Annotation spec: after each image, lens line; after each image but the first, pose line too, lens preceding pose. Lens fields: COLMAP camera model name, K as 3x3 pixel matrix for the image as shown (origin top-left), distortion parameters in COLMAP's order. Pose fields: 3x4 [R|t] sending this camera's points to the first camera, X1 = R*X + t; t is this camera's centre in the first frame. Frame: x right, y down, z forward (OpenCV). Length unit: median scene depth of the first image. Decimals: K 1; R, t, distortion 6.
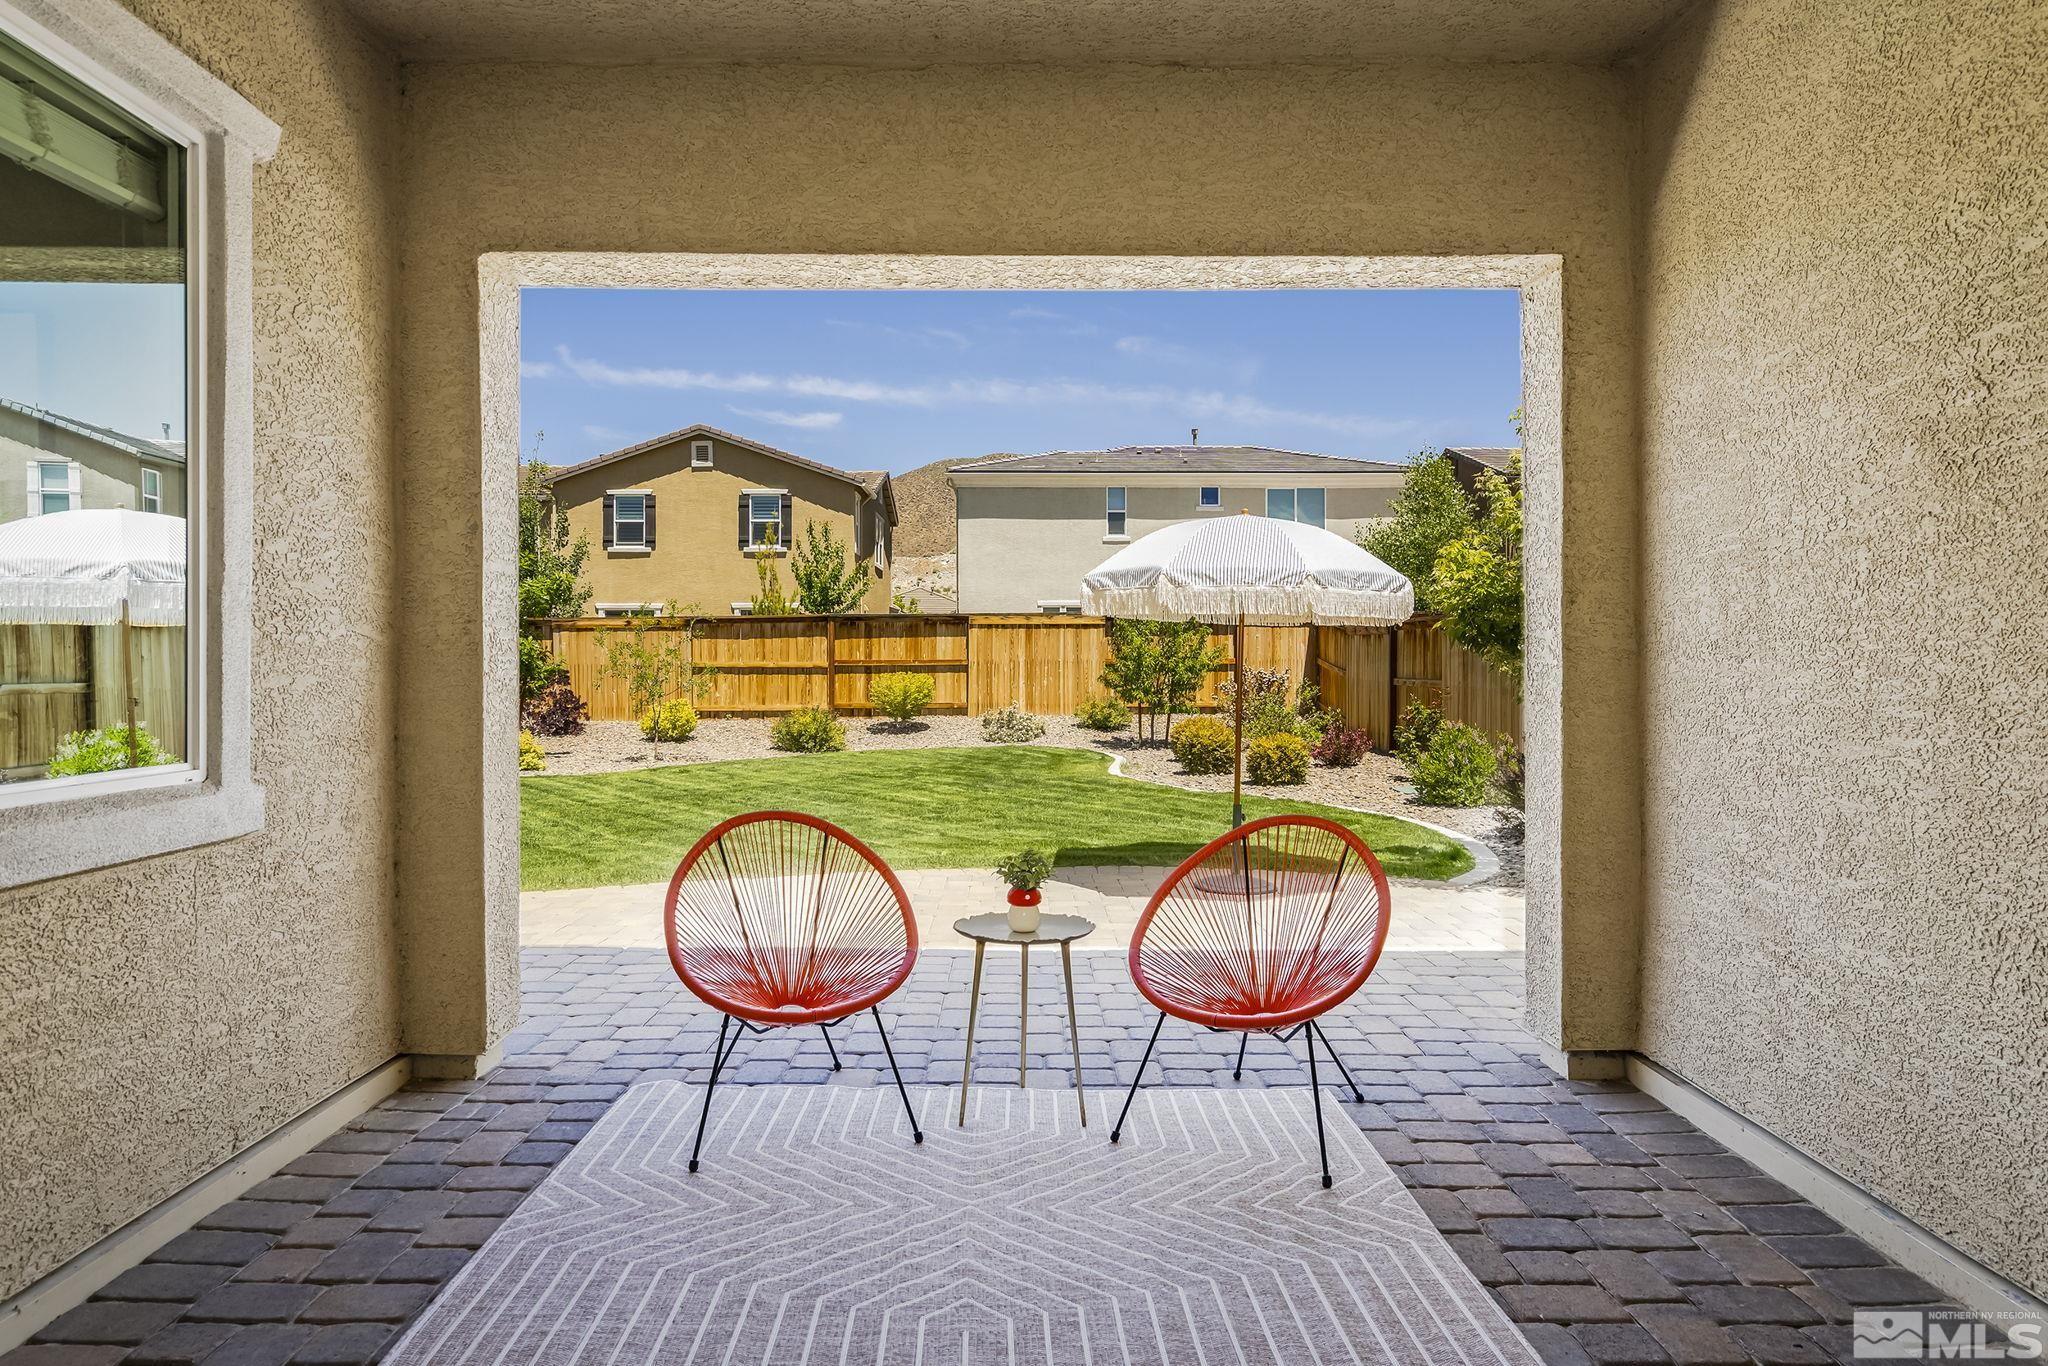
lens RADIAL K [[1214.1, 0, 1027.6], [0, 1214.1, 683.7], [0, 0, 1]] dist [0.007049, -0.004862]
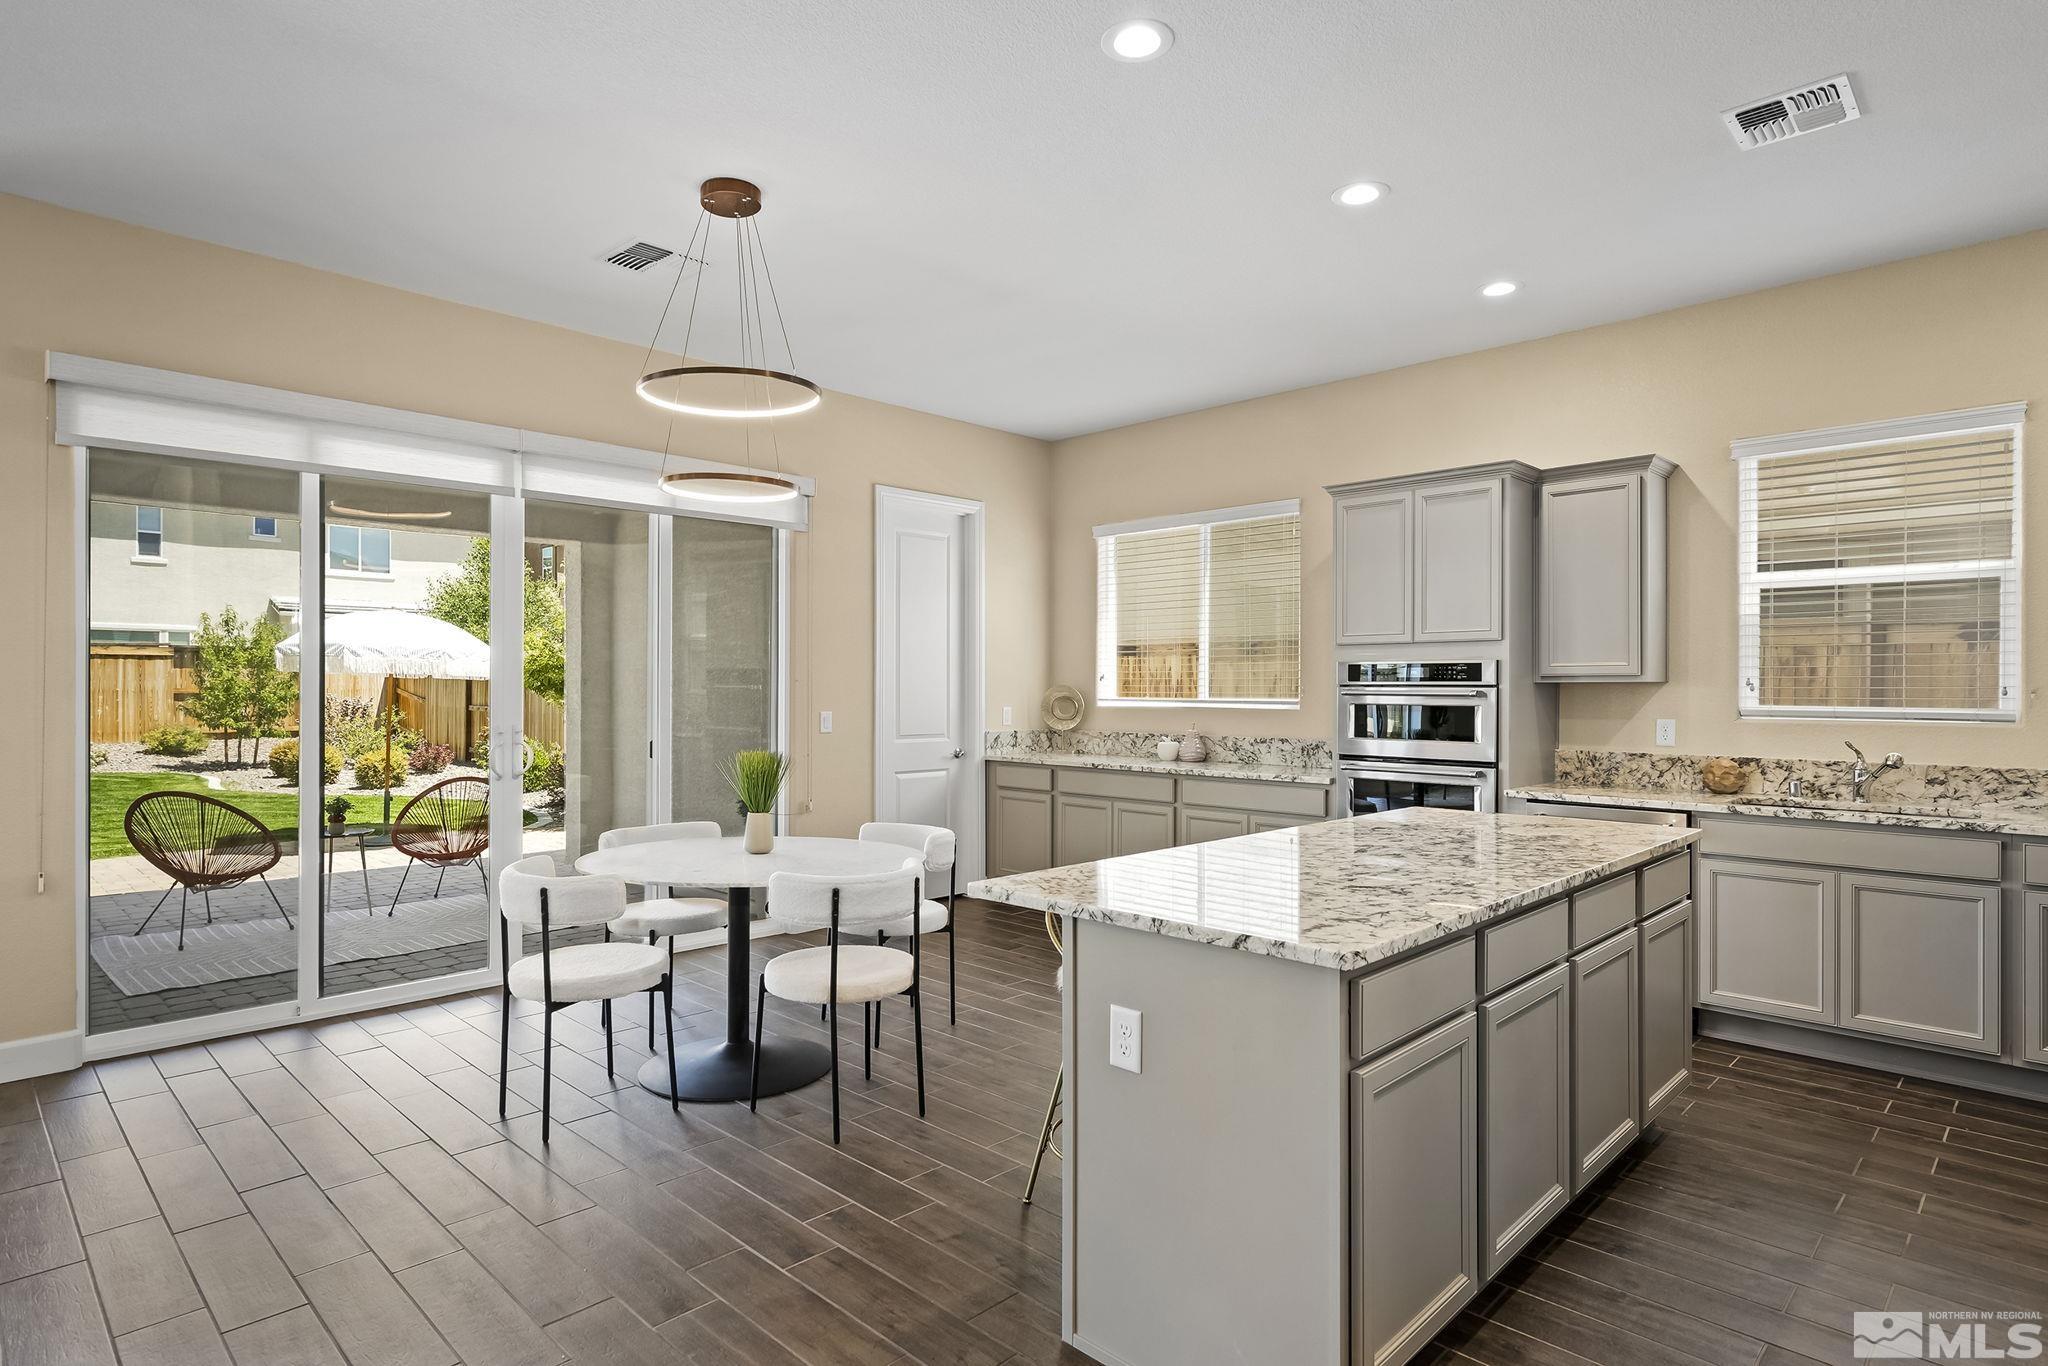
lens RADIAL K [[1132.0, 0, 1021.9], [0, 1132.0, 690.3], [0, 0, 1]] dist [0.004648, 0.001144]
pose [[0.720654, 0.001807, 0.693293, -0.103533], [0.006433, 0.999936, -0.009293, -0.005469], [-0.693265, 0.011157, 0.720596, -0.259487]]
